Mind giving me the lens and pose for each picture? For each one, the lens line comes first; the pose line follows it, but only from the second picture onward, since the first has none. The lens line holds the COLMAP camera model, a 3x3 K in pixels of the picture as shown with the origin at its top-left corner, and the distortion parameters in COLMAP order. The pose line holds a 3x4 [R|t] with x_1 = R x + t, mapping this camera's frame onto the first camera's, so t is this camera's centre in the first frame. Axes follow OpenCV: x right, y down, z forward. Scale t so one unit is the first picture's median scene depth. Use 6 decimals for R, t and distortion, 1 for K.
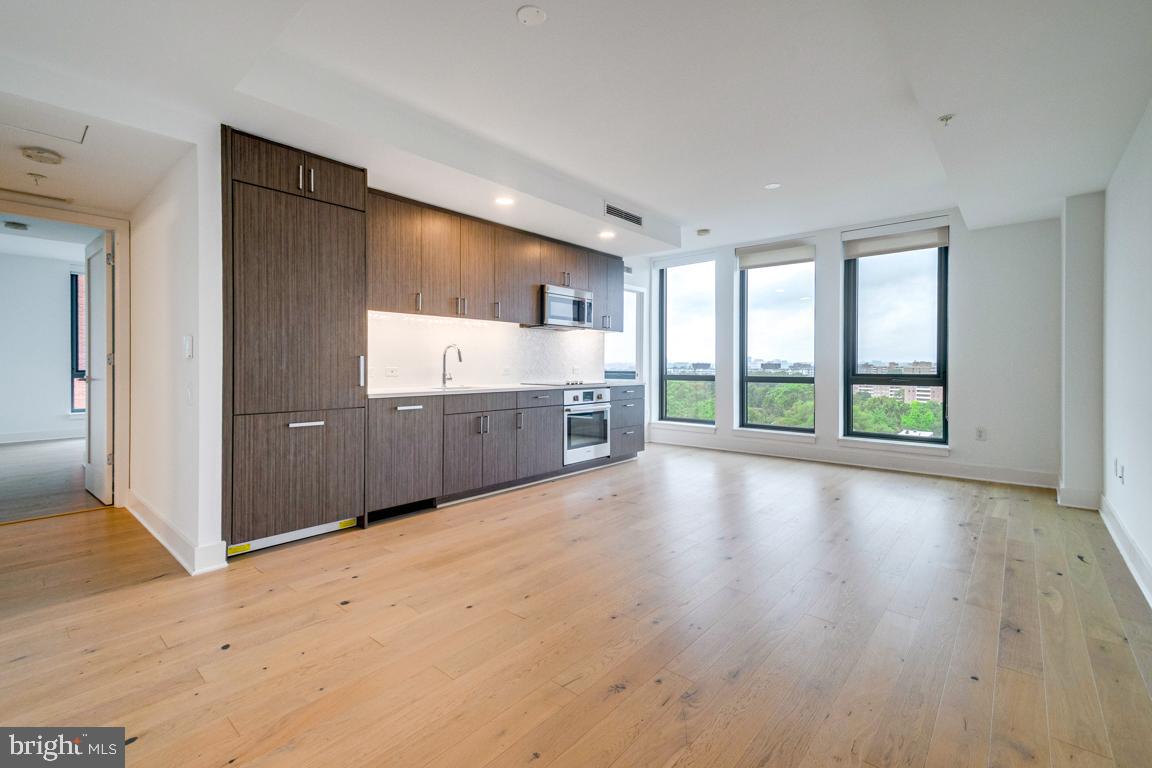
lens RADIAL K [[495.7, 0, 569.4], [0, 495.7, 376.6], [0, 0, 1]] dist [0.003020, 0.000273]
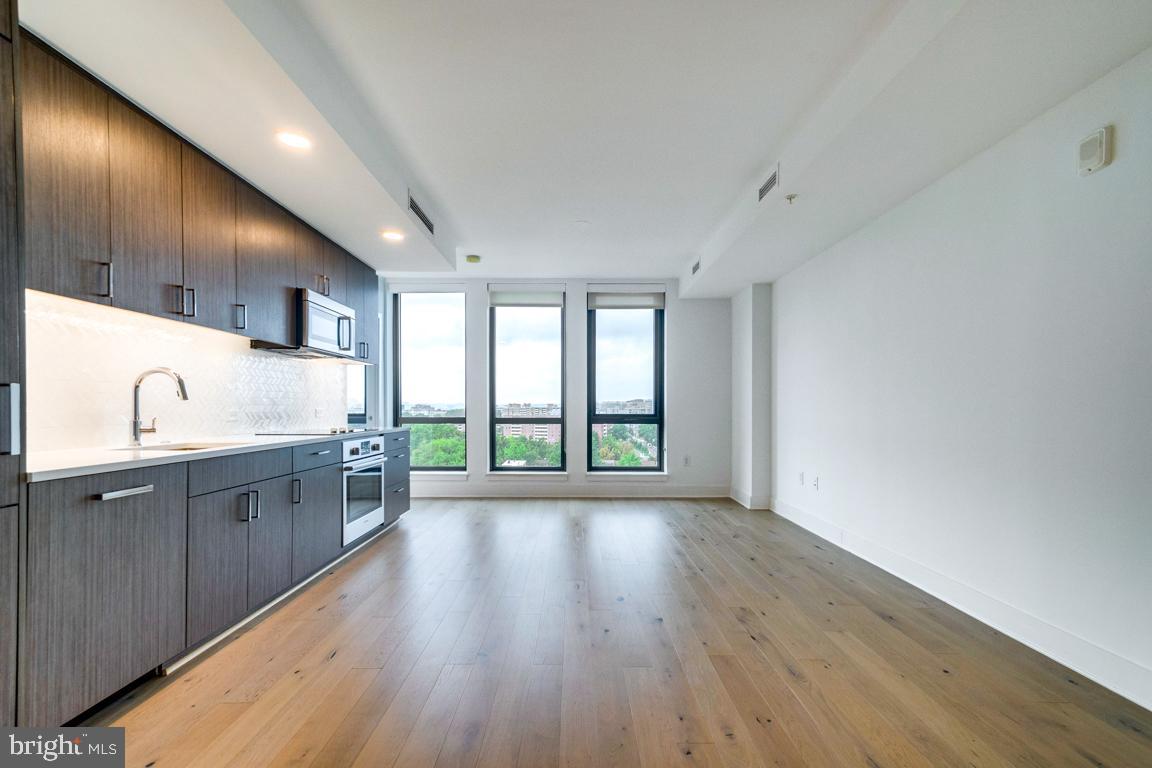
lens RADIAL K [[496.6, 0, 570.0], [0, 496.6, 411.2], [0, 0, 1]] dist [0.016081, 0.000009]
pose [[0.755337, -0.005796, 0.655311, -0.272874], [0.014824, 0.999856, -0.008242, -0.005660], [-0.655169, 0.015940, 0.755314, 0.290537]]
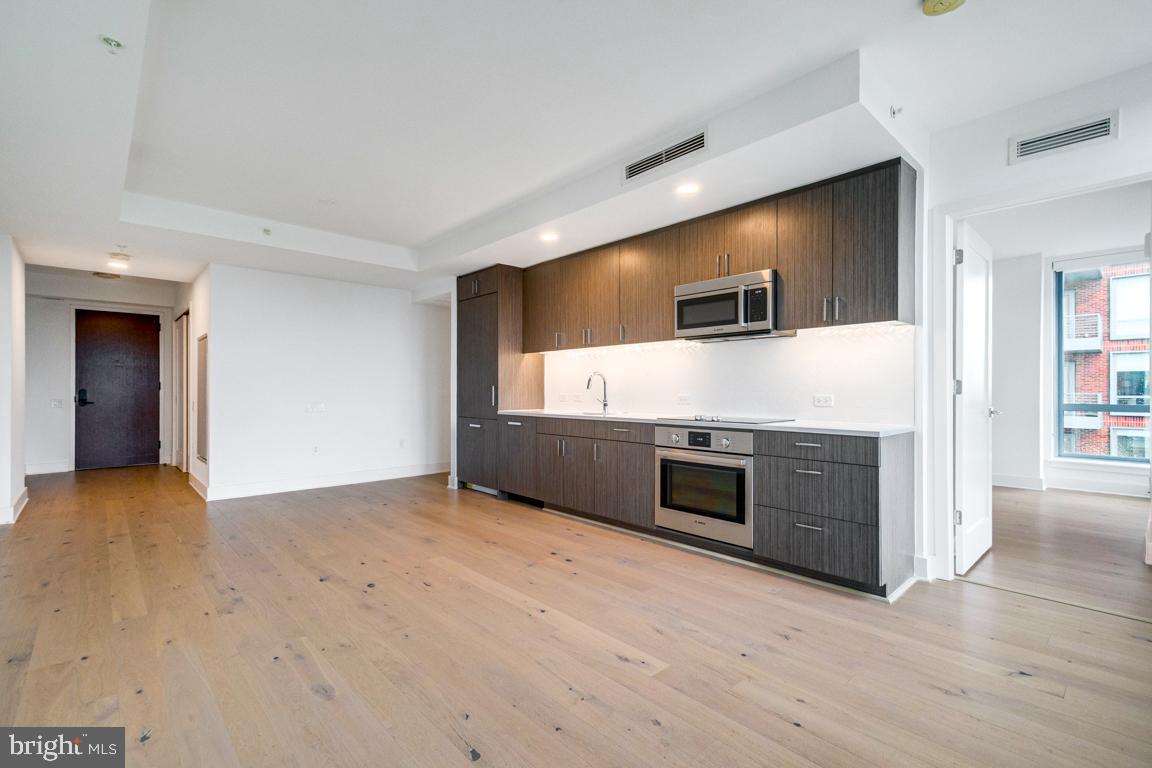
lens RADIAL K [[520.5, 0, 572.1], [0, 520.5, 397.6], [0, 0, 1]] dist [0.009811, -0.000331]
pose [[-0.106697, 0.009730, -0.994244, 0.927087], [-0.023537, 0.999647, 0.012309, -0.025186], [0.994013, 0.024715, -0.106430, 1.125030]]
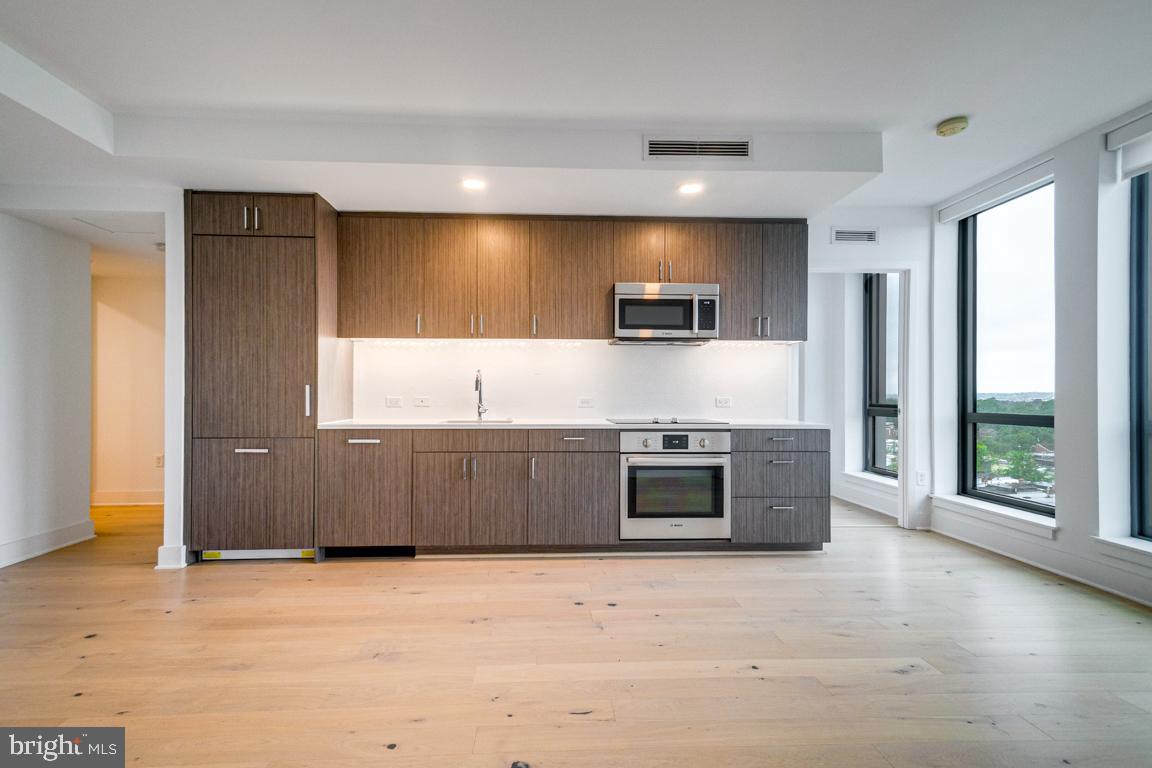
lens RADIAL K [[501.7, 0, 572.4], [0, 501.7, 398.8], [0, 0, 1]] dist [0.016001, 0.000052]
pose [[0.698996, 0.006378, -0.715097, 0.521877], [-0.016676, 0.999834, -0.007383, -0.012894], [0.714931, 0.017085, 0.698986, 0.539270]]
